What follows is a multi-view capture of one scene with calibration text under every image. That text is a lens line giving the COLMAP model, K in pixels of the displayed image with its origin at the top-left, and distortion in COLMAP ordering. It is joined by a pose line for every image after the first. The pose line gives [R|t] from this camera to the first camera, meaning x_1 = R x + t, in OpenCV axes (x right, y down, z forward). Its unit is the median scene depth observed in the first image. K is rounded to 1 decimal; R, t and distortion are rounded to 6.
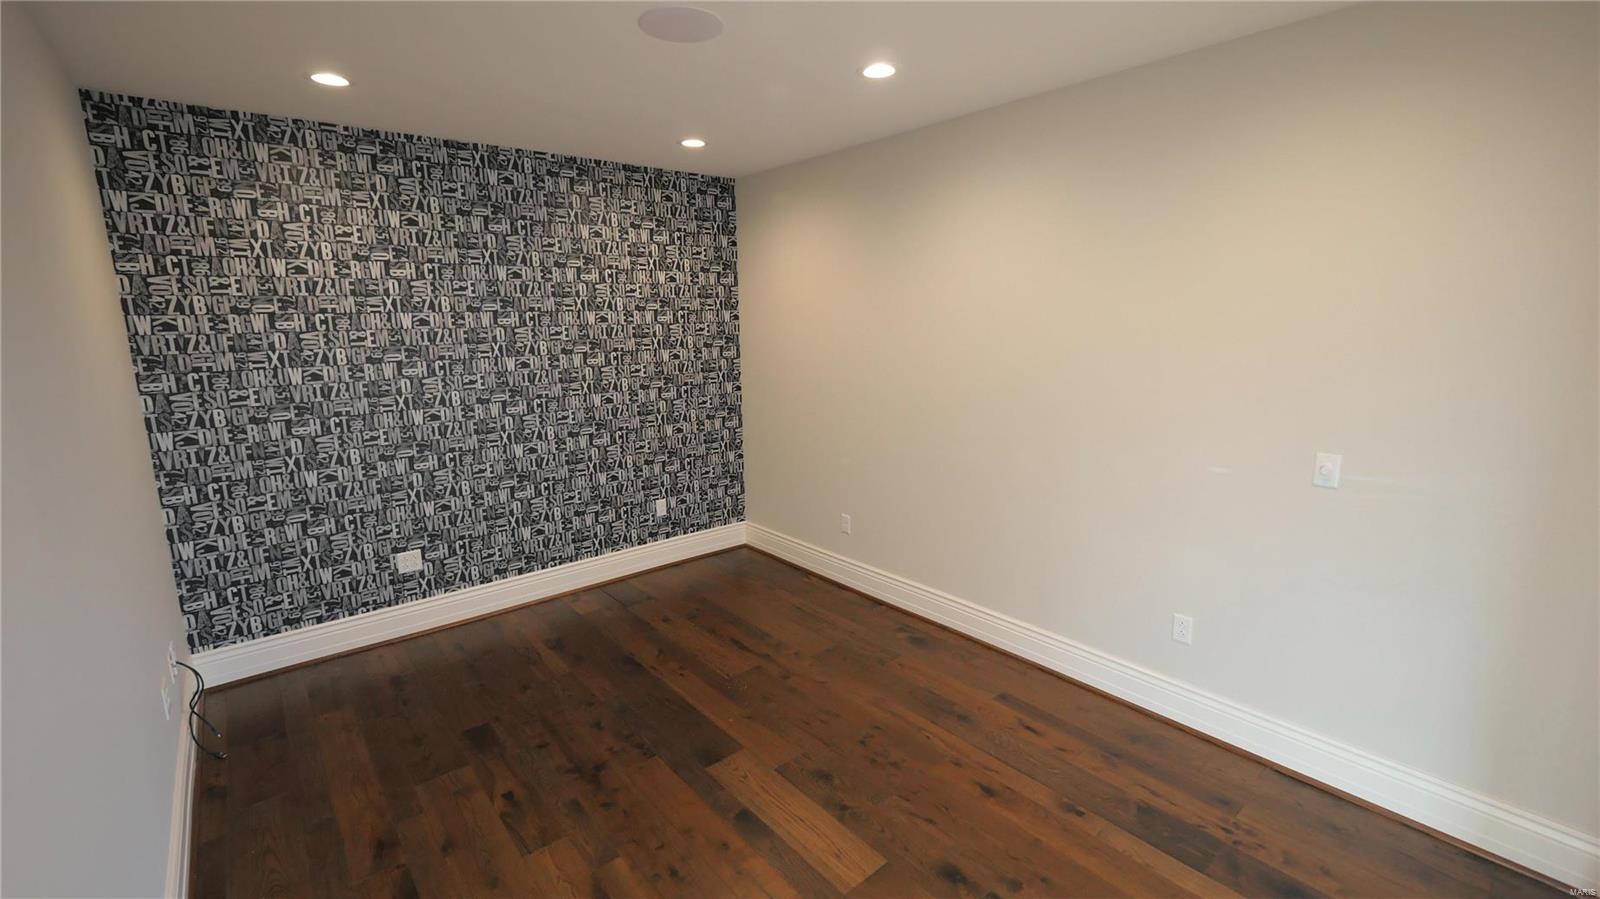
lens RADIAL K [[675.3, 0, 798.7], [0, 675.3, 434.5], [0, 0, 1]] dist [-0.002572, -0.010738]
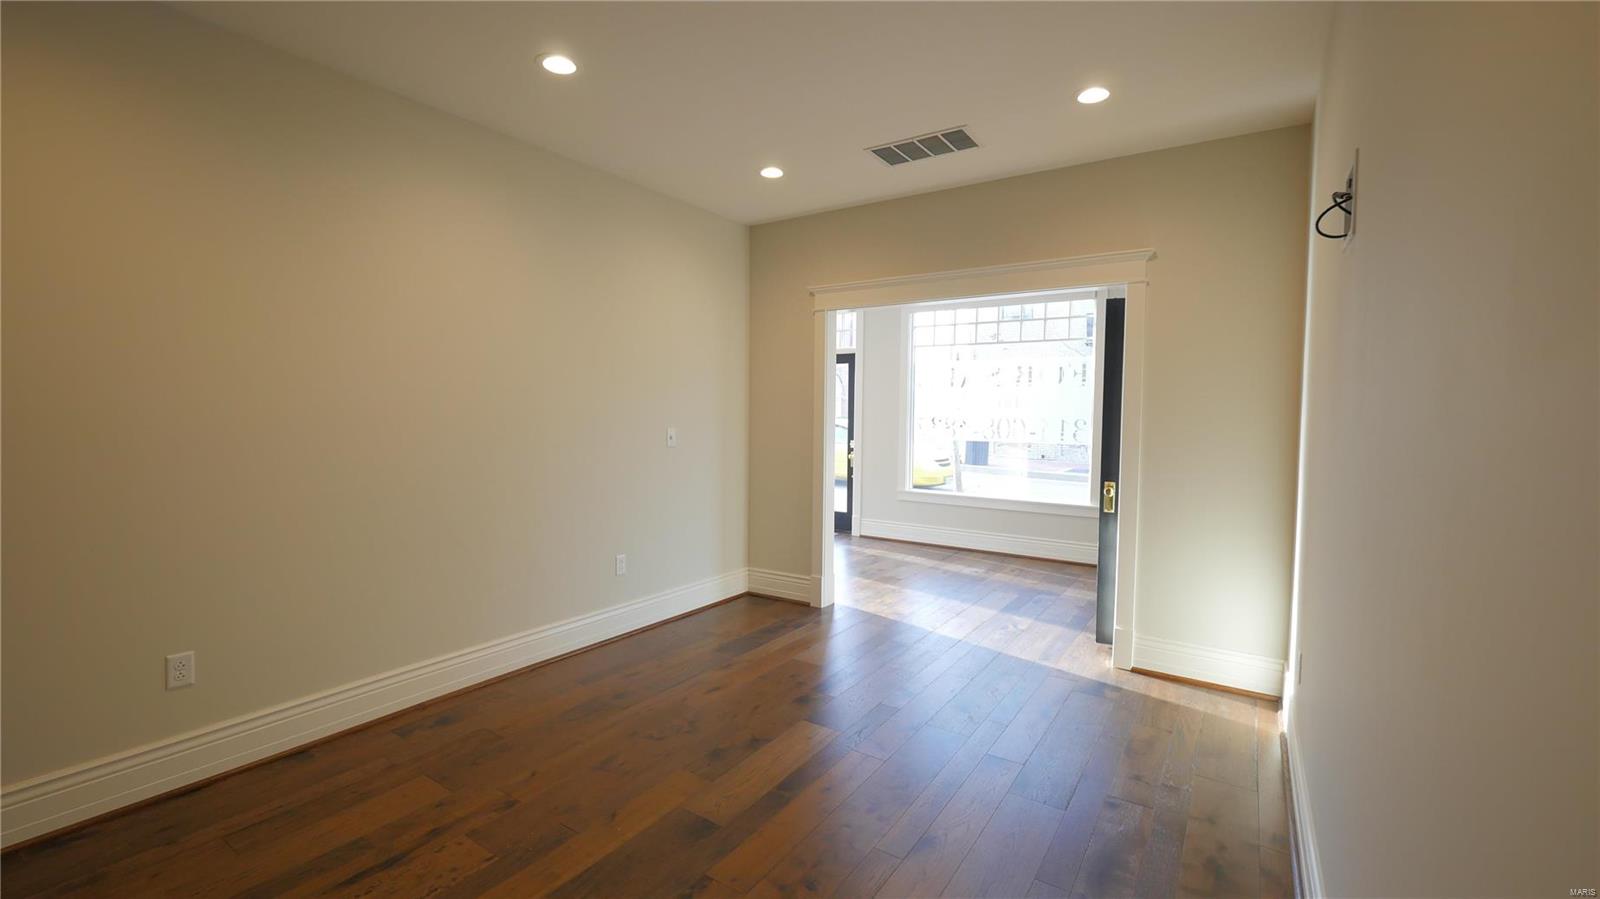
lens RADIAL K [[679.6, 0, 798.7], [0, 679.6, 445.4], [0, 0, 1]] dist [-0.002943, -0.001201]
pose [[-0.258771, -0.046963, 0.964796, -0.647419], [0.167606, 0.981483, 0.092729, -0.014935], [-0.951286, 0.185702, -0.246108, 0.706648]]
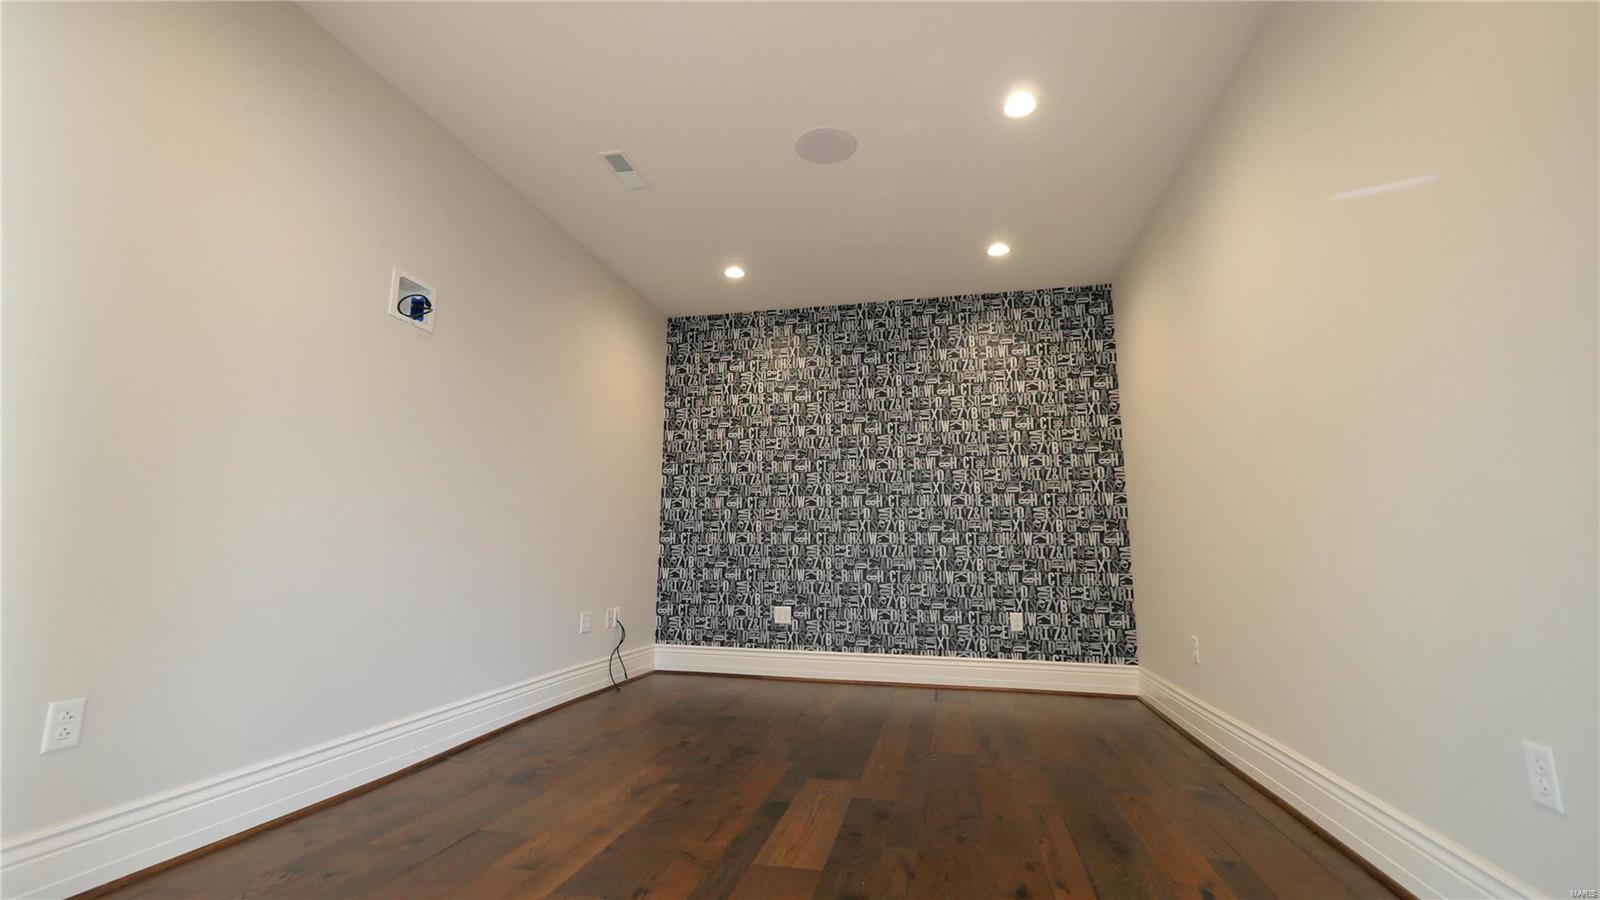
lens RADIAL K [[679.6, 0, 798.7], [0, 679.6, 445.9], [0, 0, 1]] dist [-0.002943, -0.001201]
pose [[0.593963, -0.122352, -0.795134, 0.475908], [-0.159234, 0.950934, -0.265273, 0.211921], [0.788576, 0.284174, 0.545337, 0.228119]]
